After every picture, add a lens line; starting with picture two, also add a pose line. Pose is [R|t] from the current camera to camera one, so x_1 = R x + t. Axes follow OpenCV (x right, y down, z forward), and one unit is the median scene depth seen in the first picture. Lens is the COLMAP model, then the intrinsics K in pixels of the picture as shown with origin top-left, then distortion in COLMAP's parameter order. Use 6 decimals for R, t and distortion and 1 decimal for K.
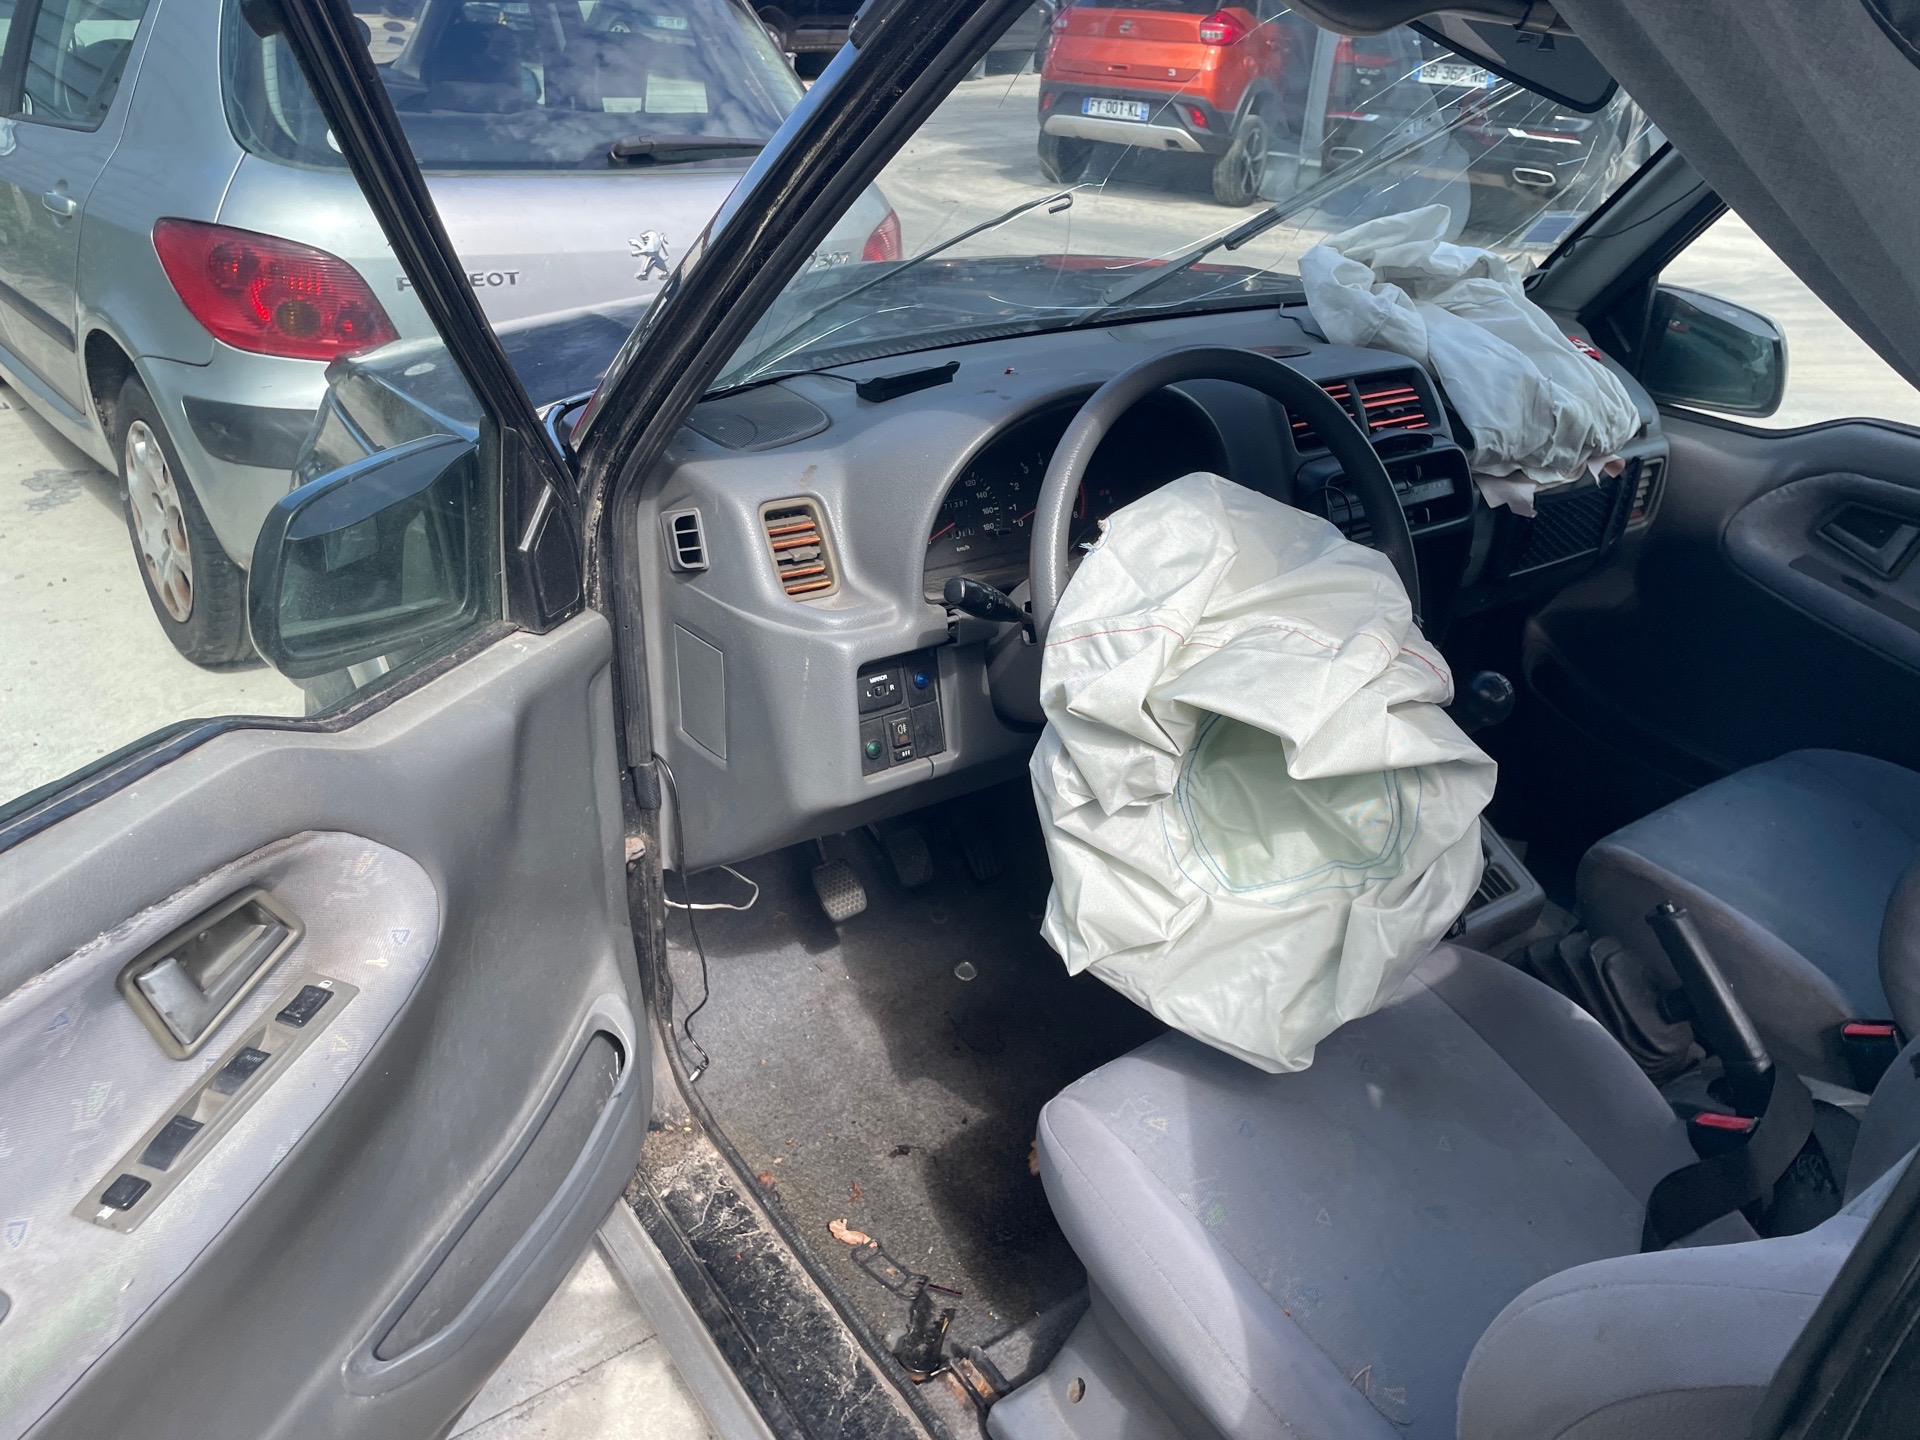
lens RADIAL K [[1453.3, 0, 977.3], [0, 1453.3, 730.9], [0, 0, 1]] dist [0.051990, -0.093476]
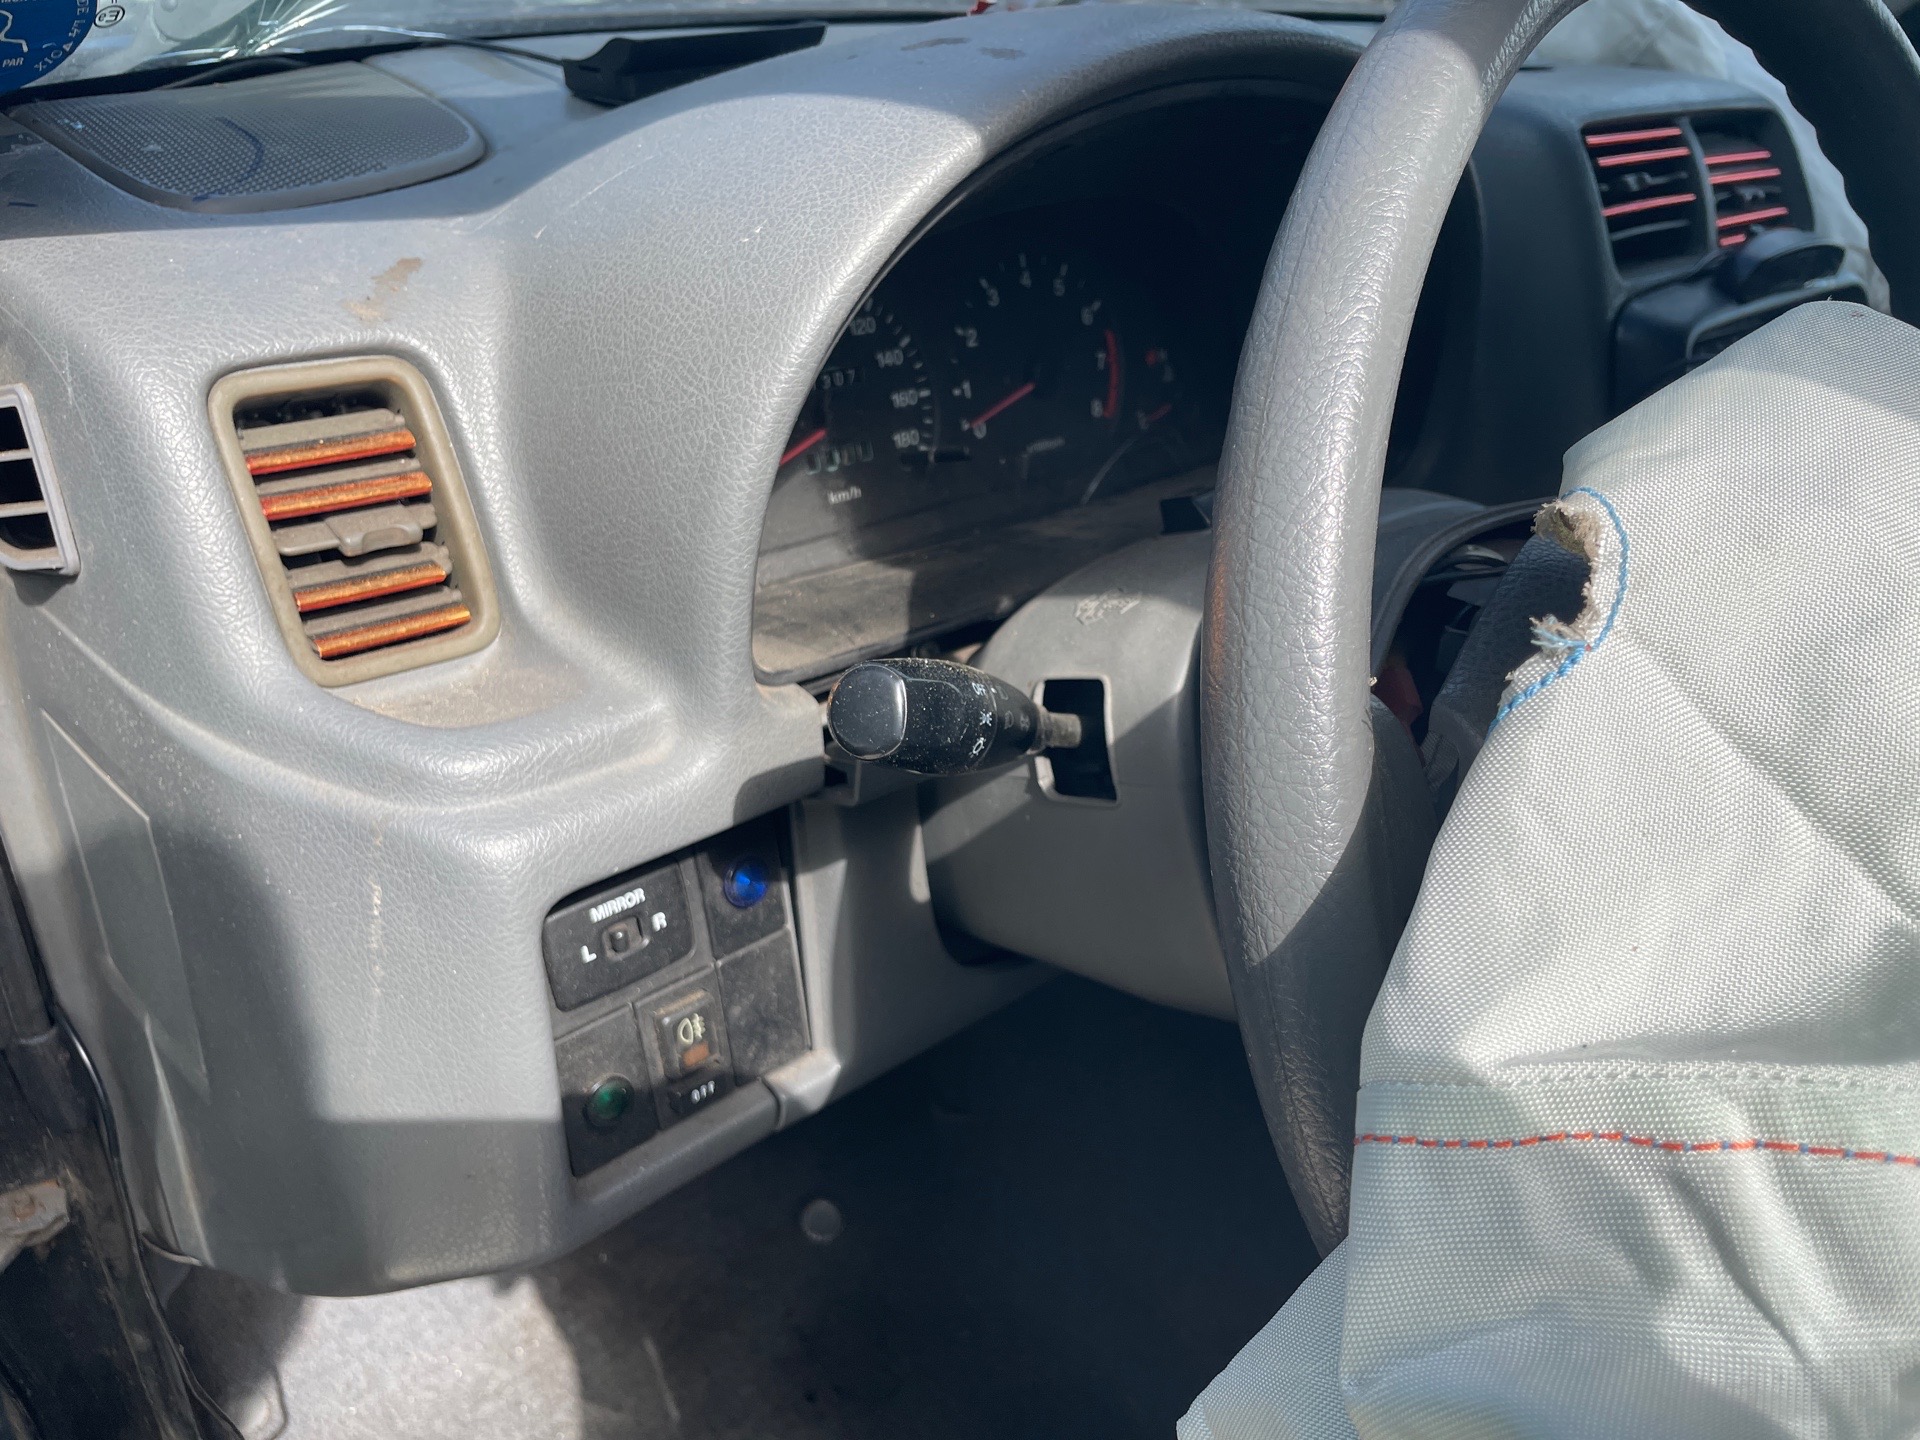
lens RADIAL K [[1453.3, 0, 977.3], [0, 1453.3, 730.9], [0, 0, 1]] dist [0.051990, -0.093476]
pose [[0.991527, -0.009693, 0.129540, -0.028168], [-0.002748, 0.995424, 0.095513, -0.108162], [-0.129874, -0.095059, 0.986963, 0.650417]]
